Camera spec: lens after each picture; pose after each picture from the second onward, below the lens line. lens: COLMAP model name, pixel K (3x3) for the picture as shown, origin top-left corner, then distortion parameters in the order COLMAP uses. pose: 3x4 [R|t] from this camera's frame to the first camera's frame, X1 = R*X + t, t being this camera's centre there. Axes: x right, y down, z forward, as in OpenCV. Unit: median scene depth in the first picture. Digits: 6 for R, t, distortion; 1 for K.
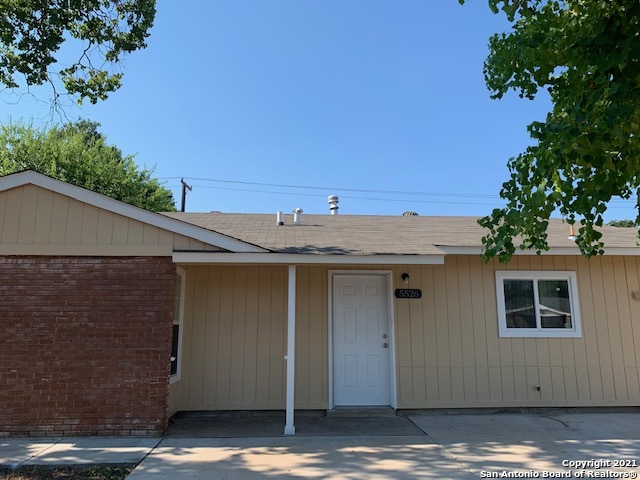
lens RADIAL K [[499.5, 0, 322.3], [0, 499.5, 236.4], [0, 0, 1]] dist [0.021365, 0.001887]
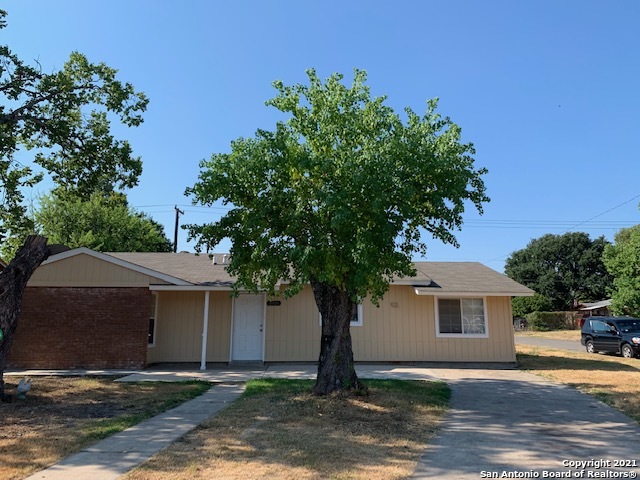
lens RADIAL K [[499.5, 0, 322.3], [0, 499.5, 236.4], [0, 0, 1]] dist [0.021365, 0.001887]
pose [[0.999929, 0.001728, -0.011748, 0.468645], [-0.001735, 0.999998, -0.000608, -0.177587], [0.011747, 0.000628, 0.999931, -1.142524]]
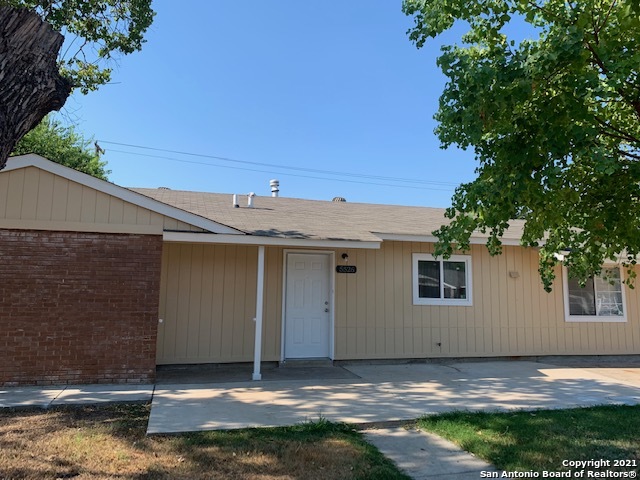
lens RADIAL K [[497.8, 0, 320.0], [0, 497.8, 240.0], [0, 0, 1]] dist [0.035381, -0.005277]
pose [[0.980097, 0.034409, 0.195514, -0.166221], [-0.048131, 0.996667, 0.065873, -0.044729], [-0.192596, -0.073972, 0.978486, -0.231970]]
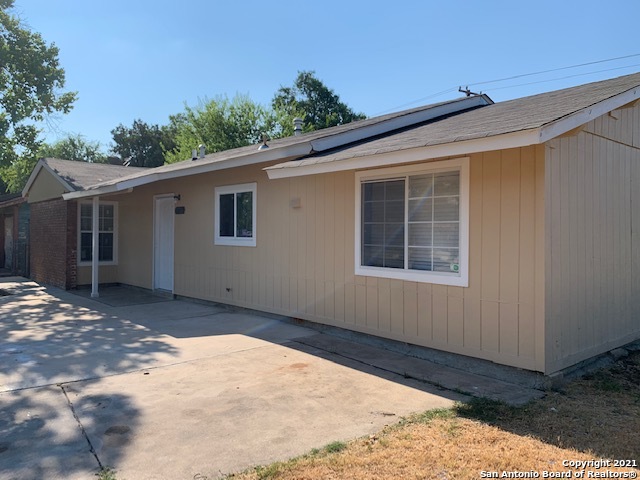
lens RADIAL K [[499.5, 0, 322.3], [0, 499.5, 236.4], [0, 0, 1]] dist [0.021365, 0.001887]
pose [[0.617132, 0.007150, -0.786827, 1.733783], [0.131097, 0.985048, 0.111774, 0.102062], [0.775862, -0.172129, 0.606967, 0.593531]]
